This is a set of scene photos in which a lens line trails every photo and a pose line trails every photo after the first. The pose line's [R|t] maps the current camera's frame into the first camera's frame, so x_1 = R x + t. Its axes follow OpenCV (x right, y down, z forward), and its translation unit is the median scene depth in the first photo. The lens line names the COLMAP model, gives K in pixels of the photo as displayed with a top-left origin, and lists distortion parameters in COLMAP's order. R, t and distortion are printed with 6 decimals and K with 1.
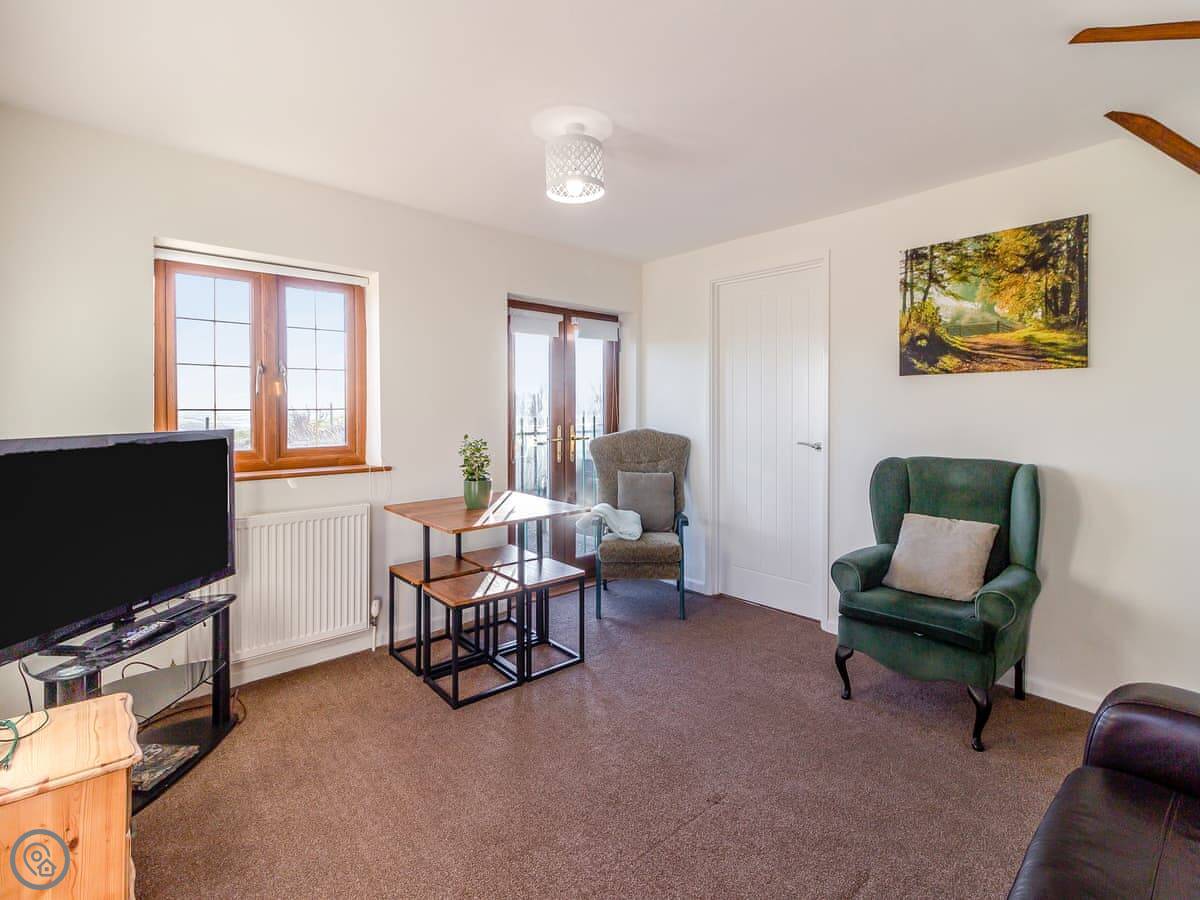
lens RADIAL K [[595.1, 0, 593.0], [0, 595.1, 414.8], [0, 0, 1]] dist [-0.000584, -0.000186]
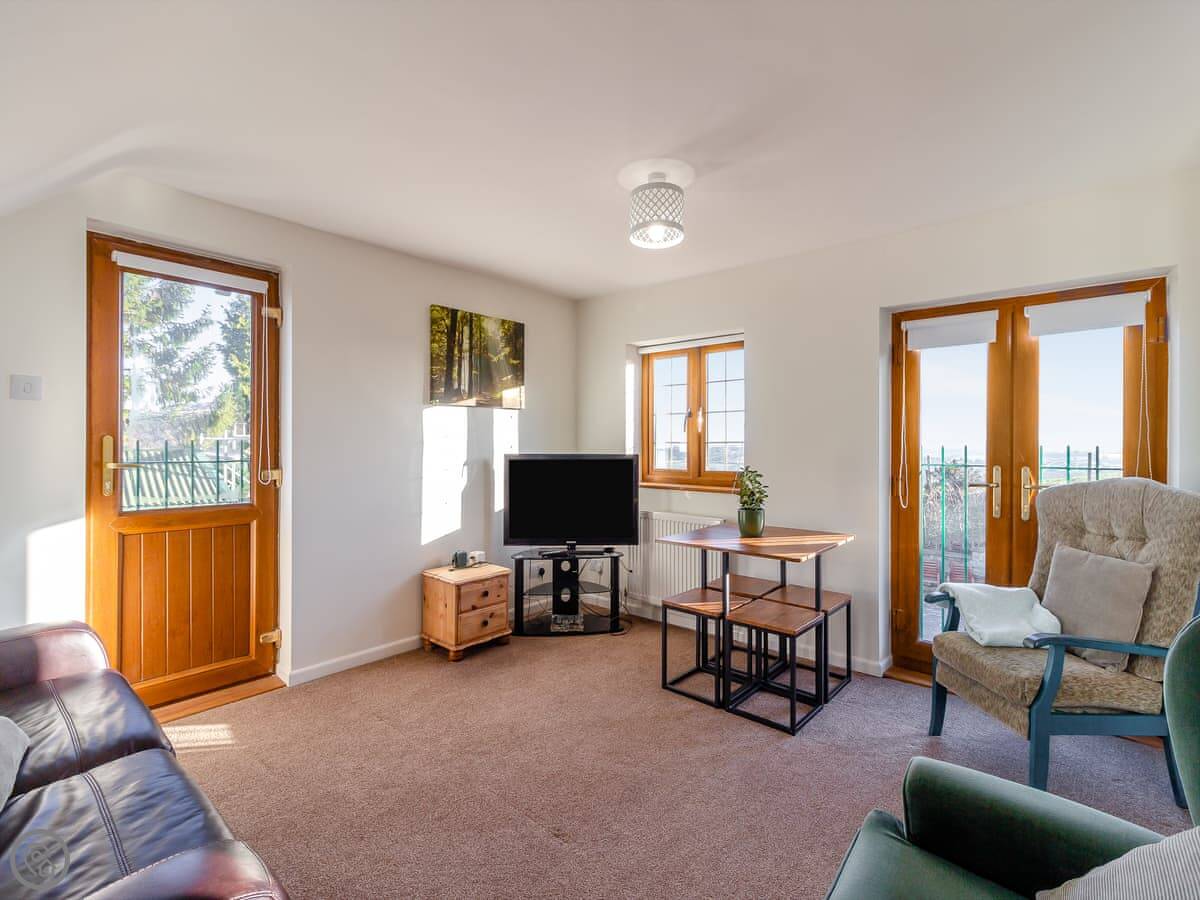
lens RADIAL K [[554.7, 0, 601.9], [0, 554.7, 440.8], [0, 0, 1]] dist [-0.002369, 0.000209]
pose [[0.121648, -0.002274, -0.992571, 0.756423], [-0.013948, 0.999895, -0.004000, -0.004402], [0.992475, 0.014331, 0.121603, 0.628746]]
